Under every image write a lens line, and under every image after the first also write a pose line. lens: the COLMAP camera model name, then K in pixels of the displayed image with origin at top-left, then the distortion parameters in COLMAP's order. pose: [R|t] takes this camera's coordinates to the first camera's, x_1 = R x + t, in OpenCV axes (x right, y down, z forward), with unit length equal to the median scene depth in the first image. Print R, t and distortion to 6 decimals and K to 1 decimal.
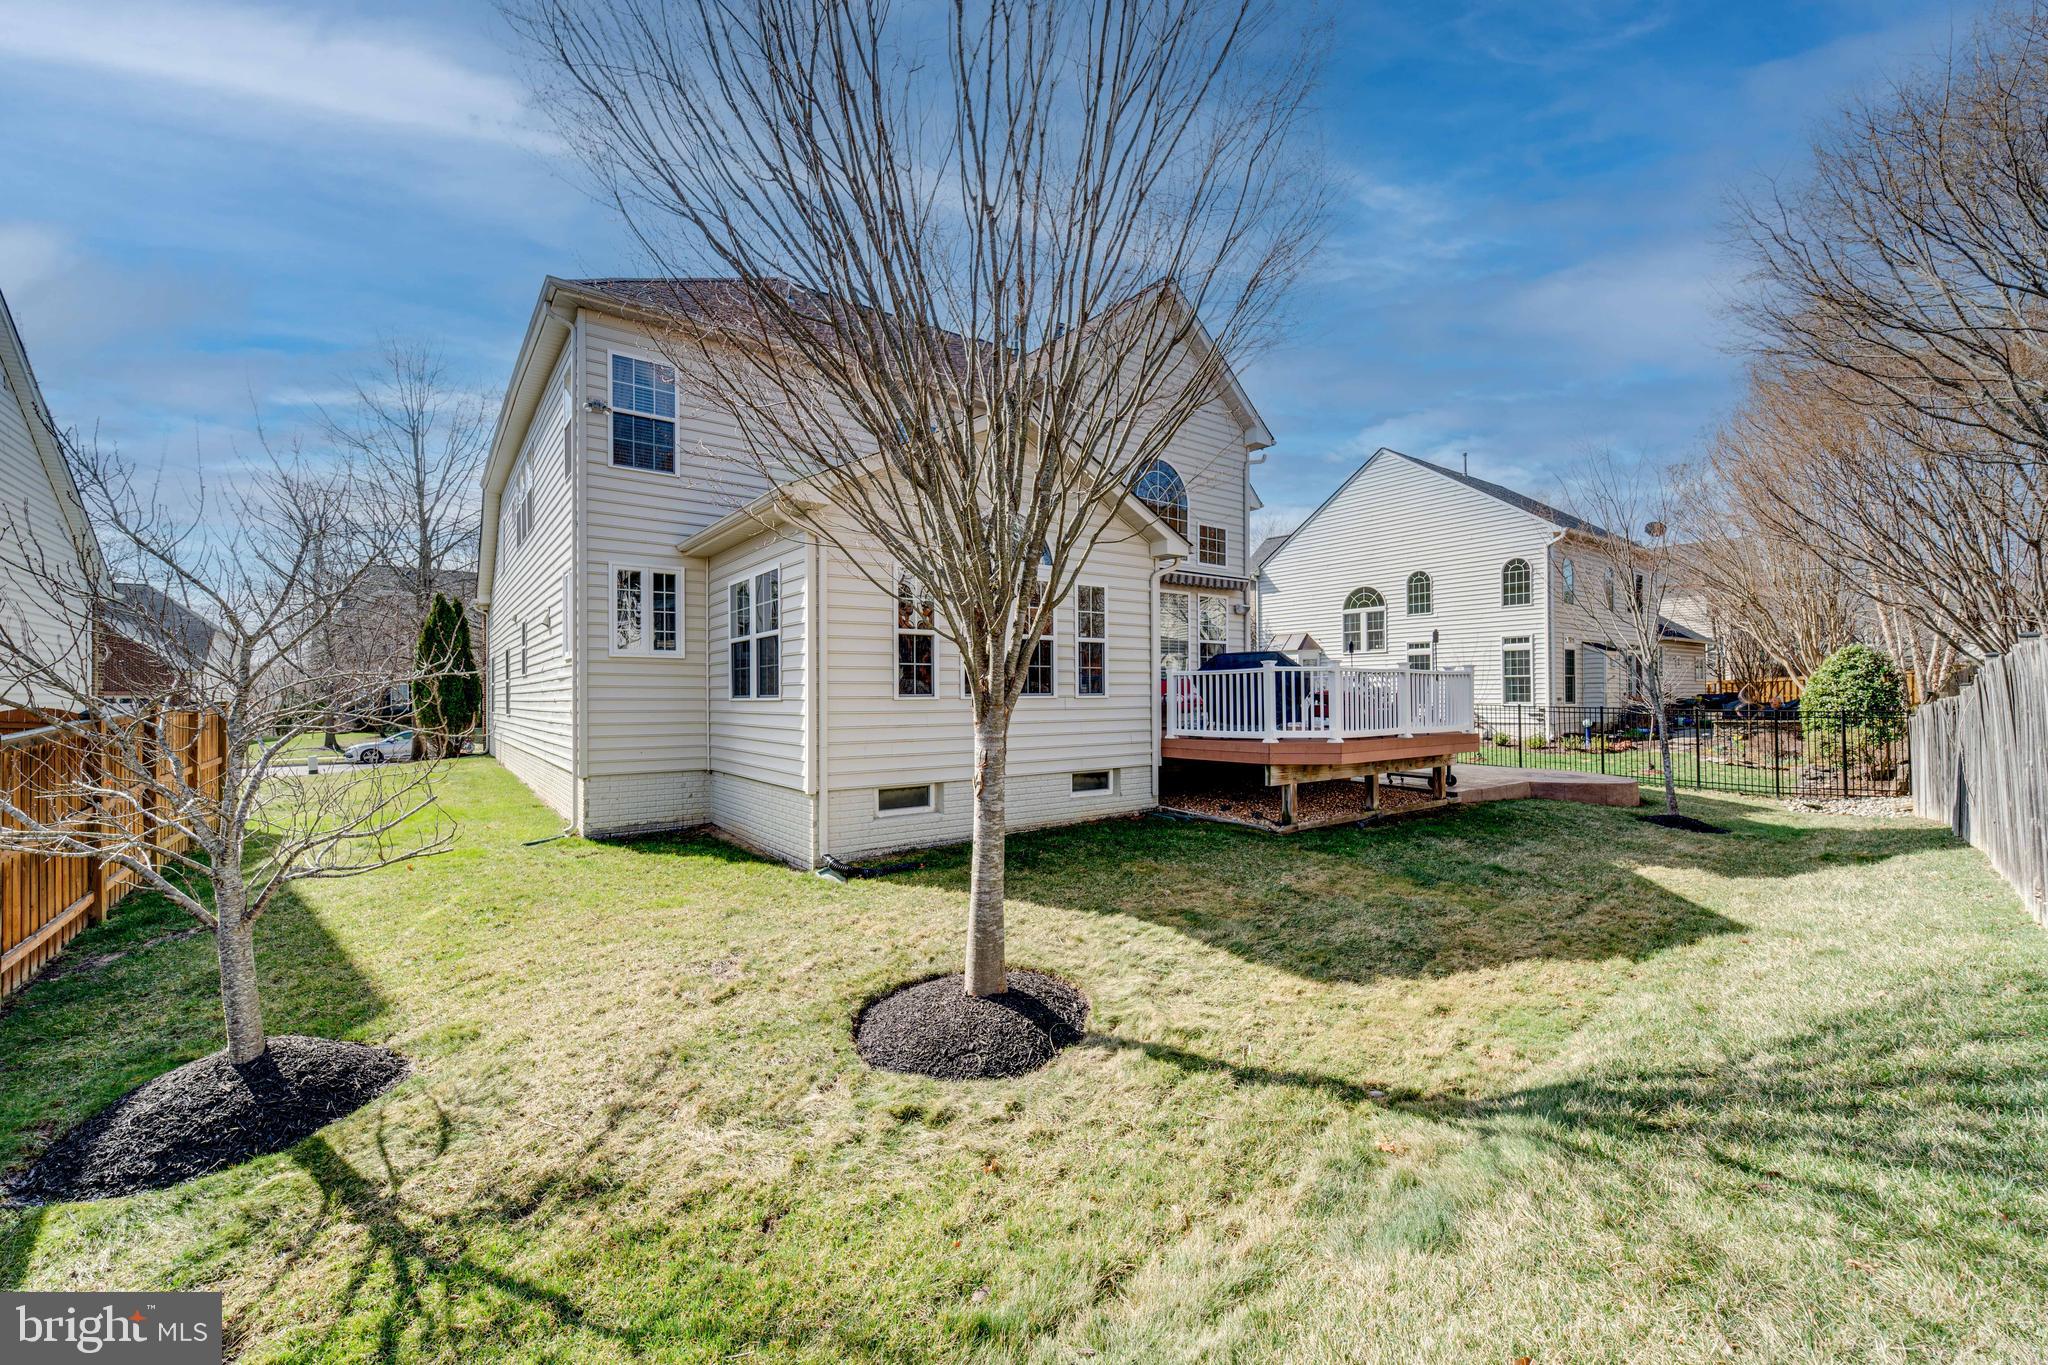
lens RADIAL K [[827.0, 0, 1020.1], [0, 827.0, 687.0], [0, 0, 1]] dist [-0.001913, -0.000687]
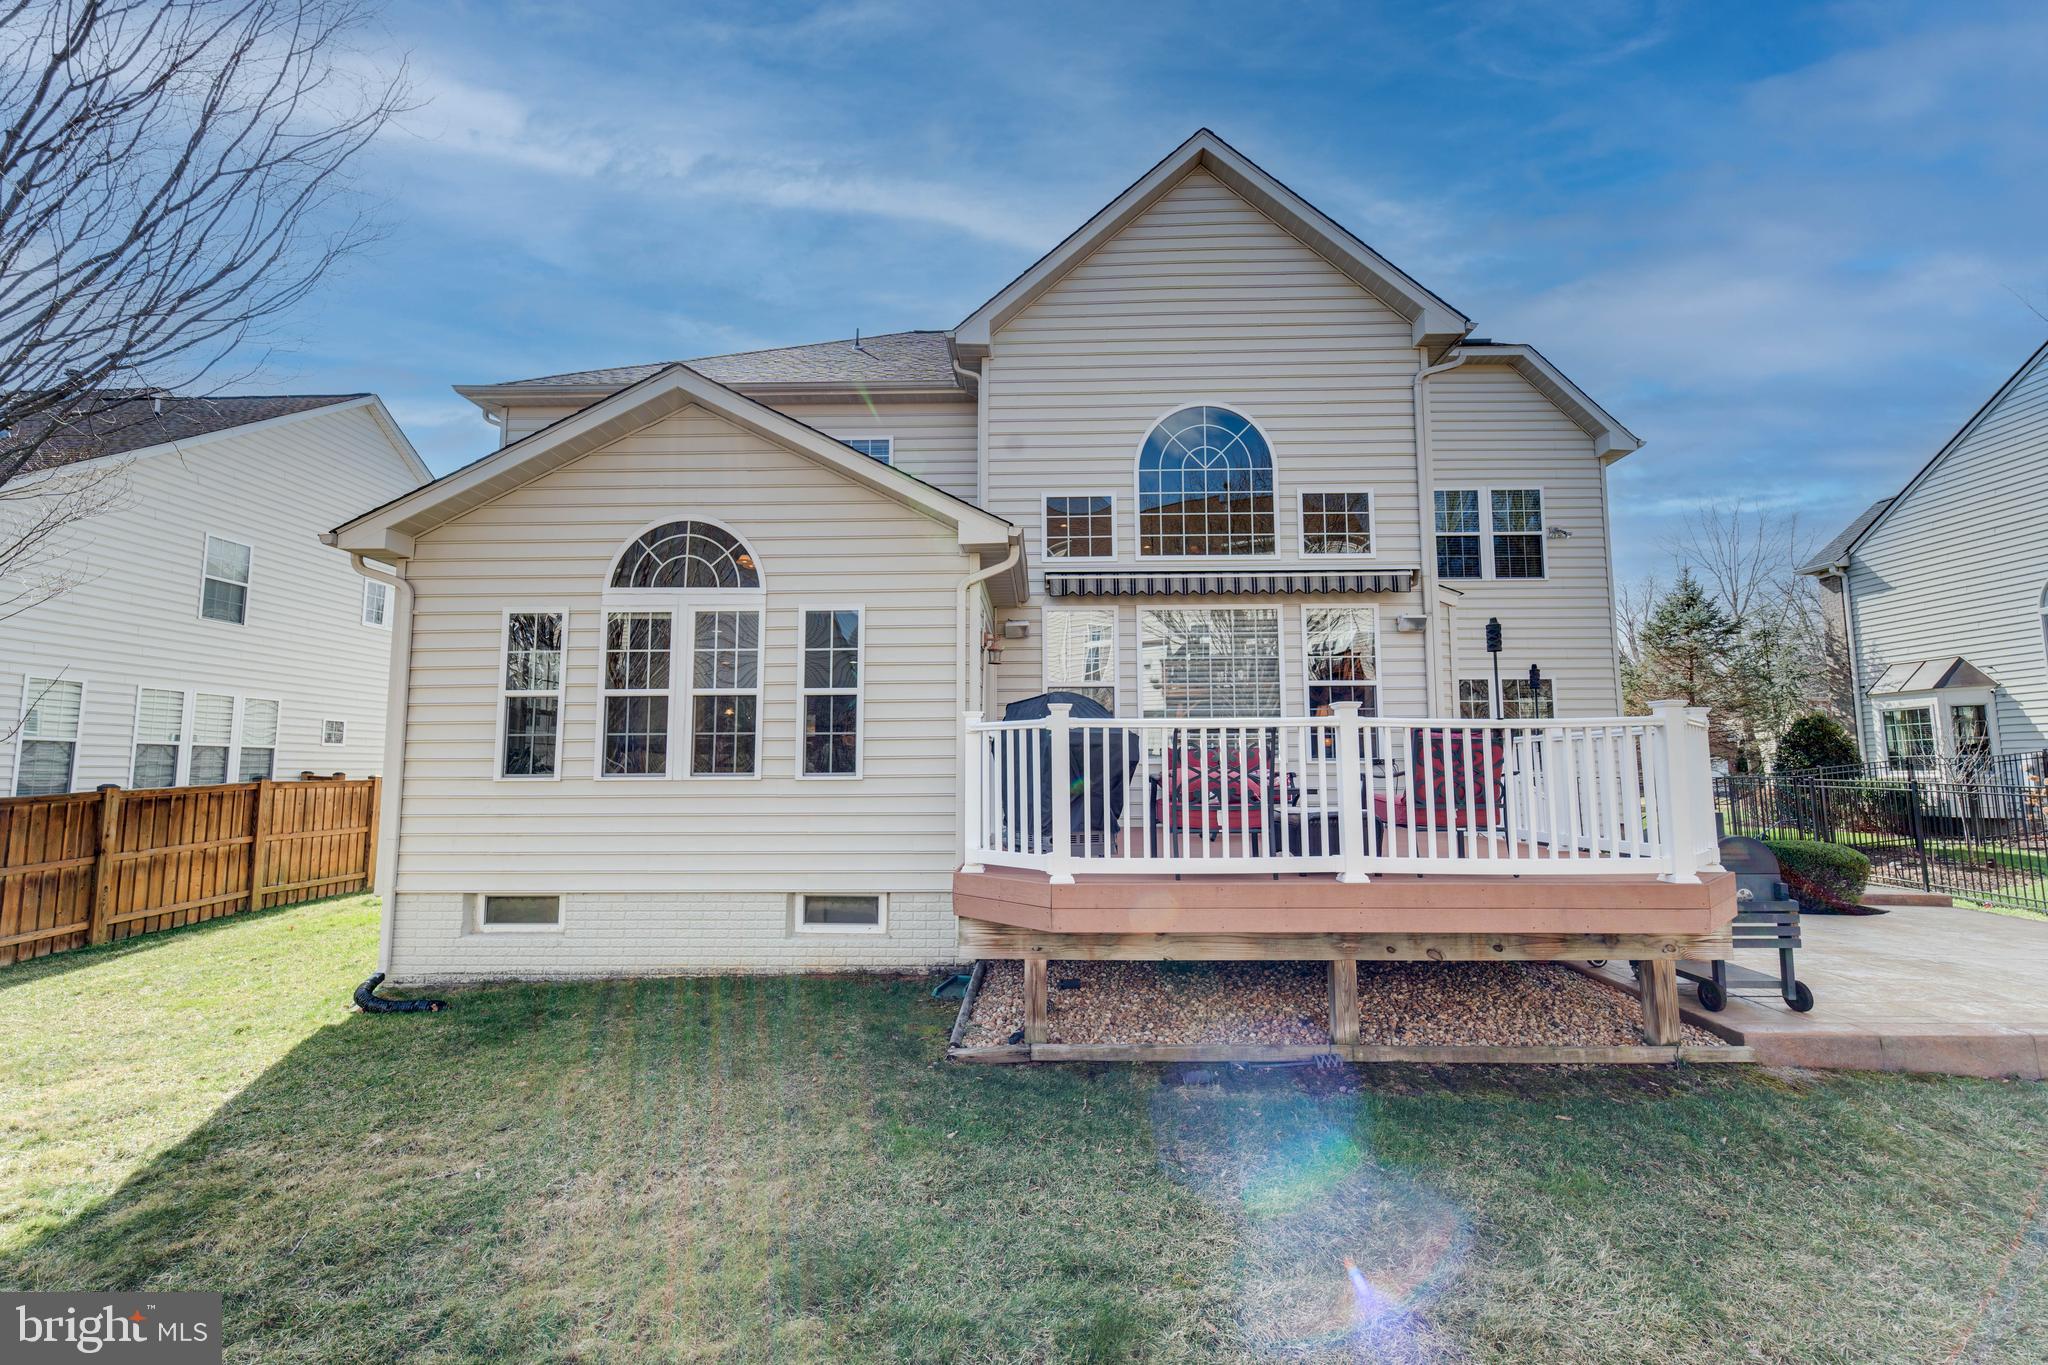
lens RADIAL K [[827.0, 0, 1020.1], [0, 827.0, 687.0], [0, 0, 1]] dist [-0.001913, -0.000687]
pose [[0.779416, -0.063645, -0.623266, 0.607178], [0.007716, 0.995726, -0.092030, 0.001567], [0.626459, 0.066921, 0.776576, 0.574978]]
